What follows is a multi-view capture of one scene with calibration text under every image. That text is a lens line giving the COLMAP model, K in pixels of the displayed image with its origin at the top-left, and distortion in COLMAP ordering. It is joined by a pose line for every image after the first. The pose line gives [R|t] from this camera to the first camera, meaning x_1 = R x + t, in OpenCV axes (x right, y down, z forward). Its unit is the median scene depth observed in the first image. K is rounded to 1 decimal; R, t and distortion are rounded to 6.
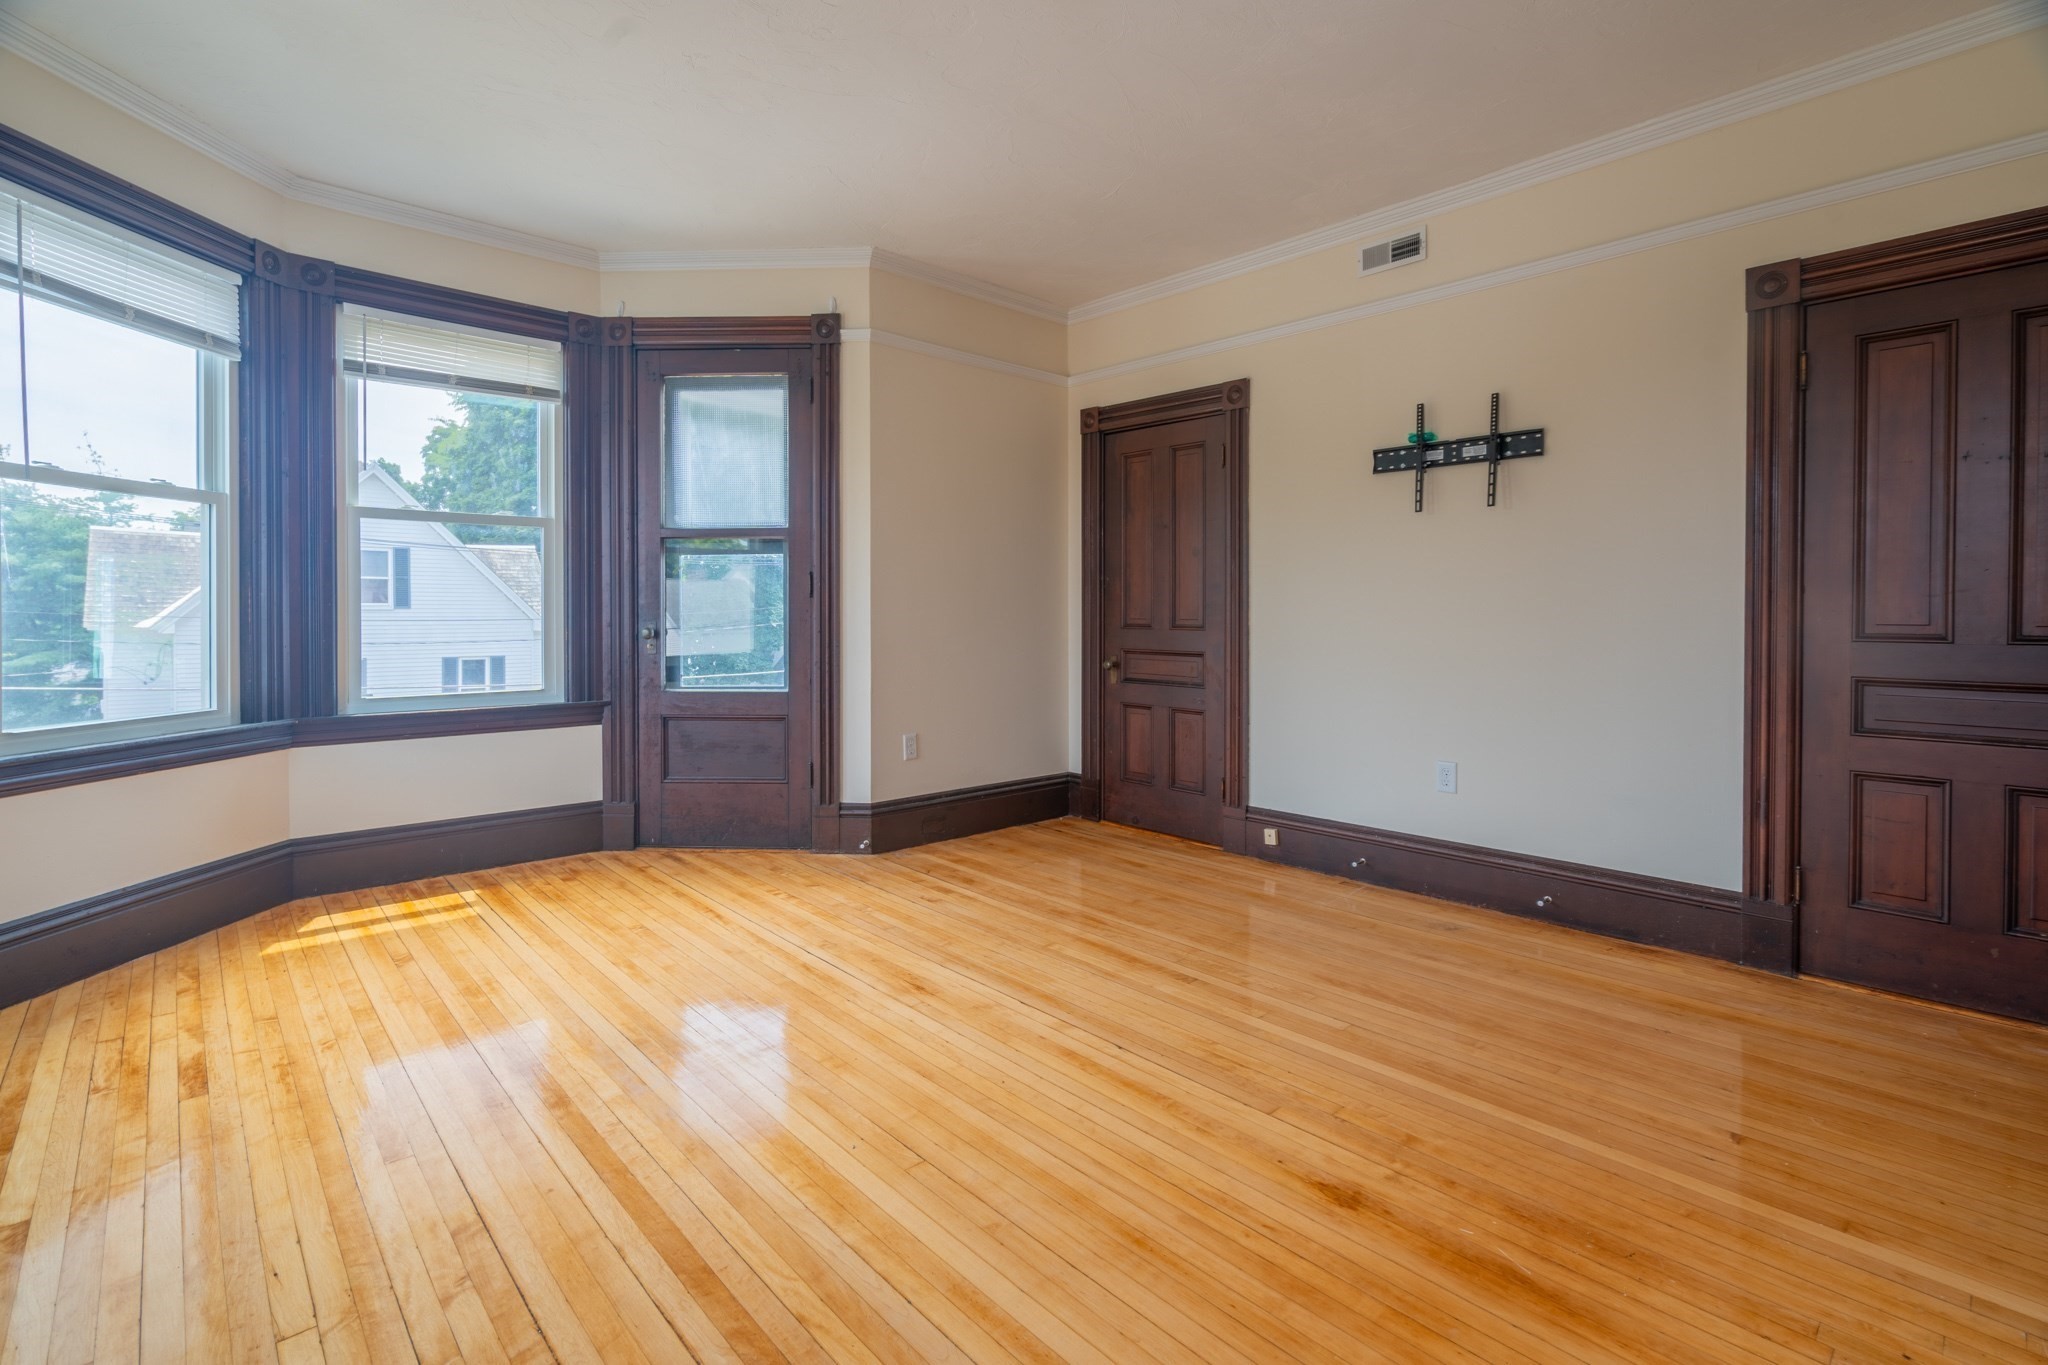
lens RADIAL K [[945.1, 0, 1016.8], [0, 945.1, 615.5], [0, 0, 1]] dist [-0.008412, 0.000814]
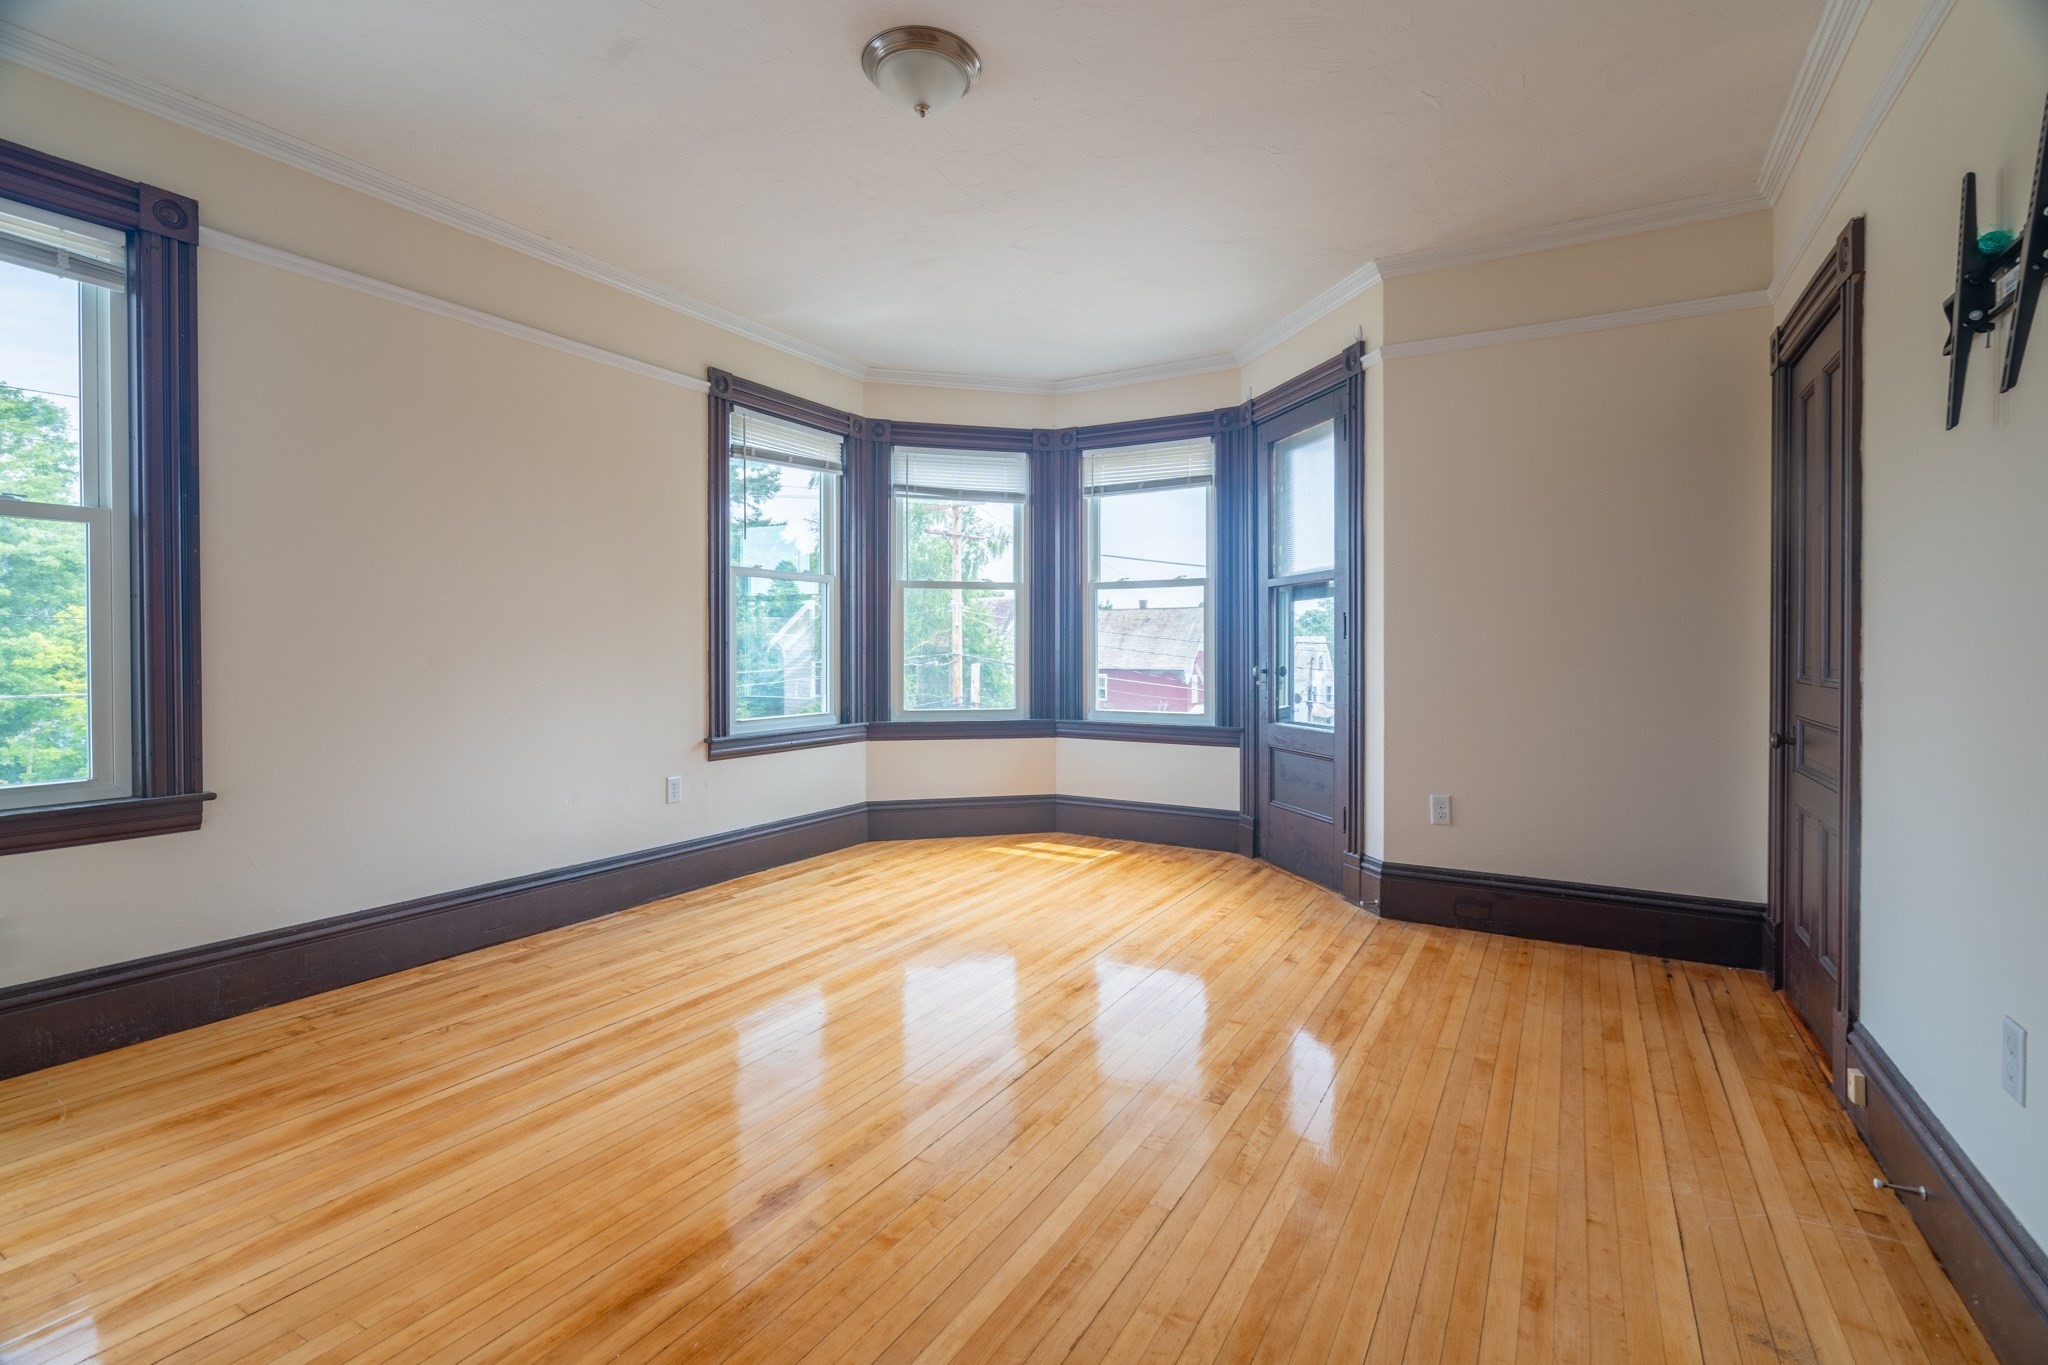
lens RADIAL K [[923.7, 0, 1025.7], [0, 923.7, 654.9], [0, 0, 1]] dist [-0.012305, 0.000496]
pose [[0.299477, 0.004946, -0.954091, 0.958155], [-0.005372, 0.999979, 0.003498, -0.006999], [0.954088, 0.004078, 0.299497, 0.635580]]
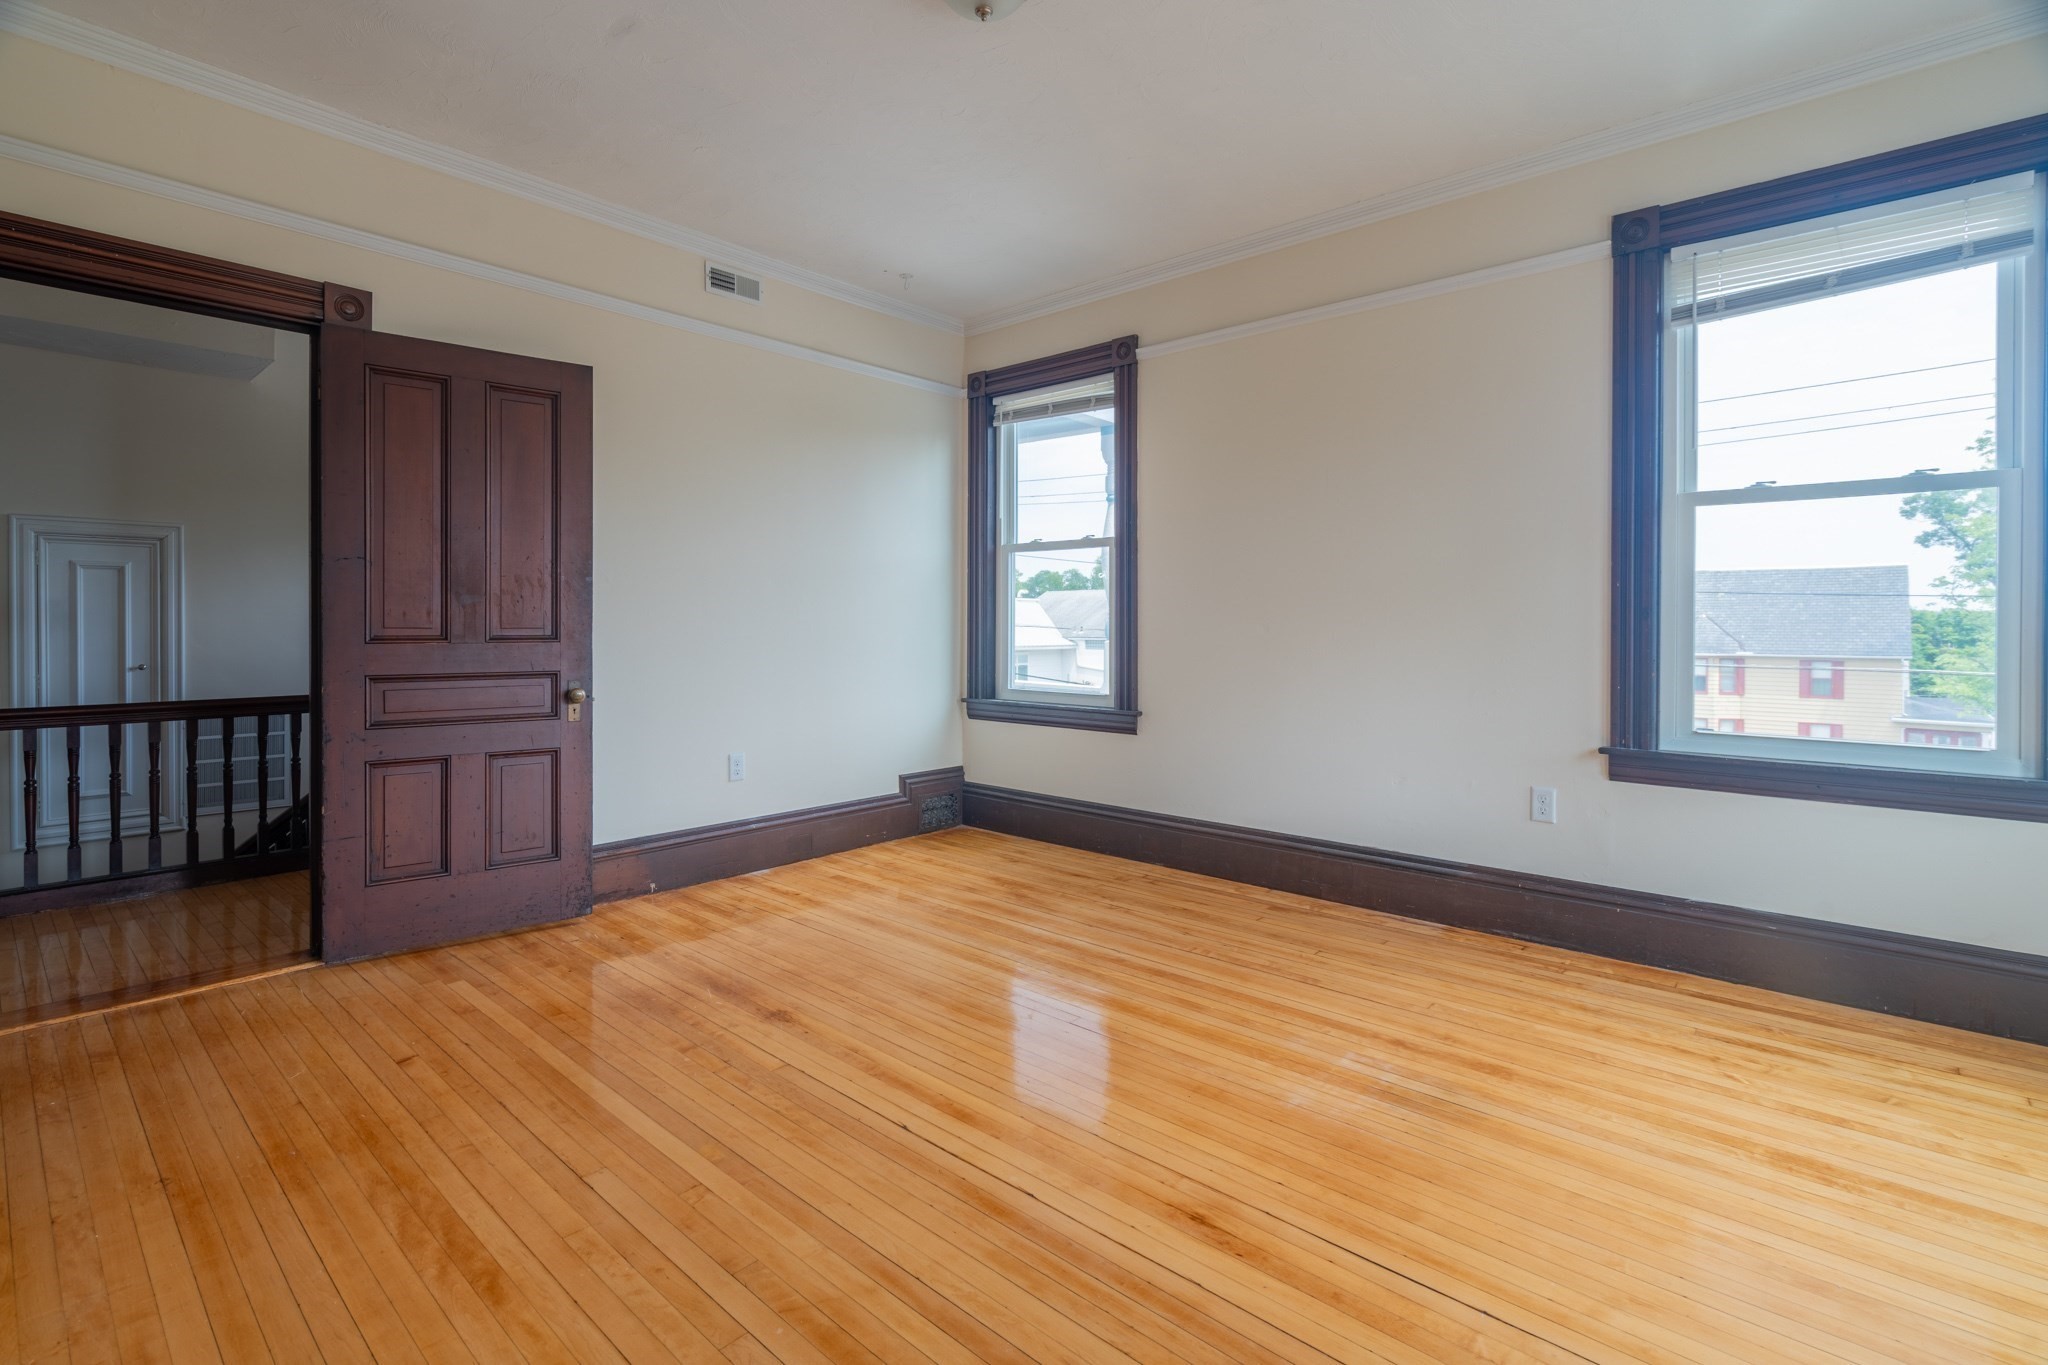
lens RADIAL K [[945.1, 0, 1016.8], [0, 945.1, 615.5], [0, 0, 1]] dist [-0.008412, 0.000814]
pose [[-0.994611, -0.005572, -0.103525, 0.088940], [-0.005534, 0.999984, -0.000658, -0.008618], [0.103527, -0.000082, -0.994627, 1.676726]]
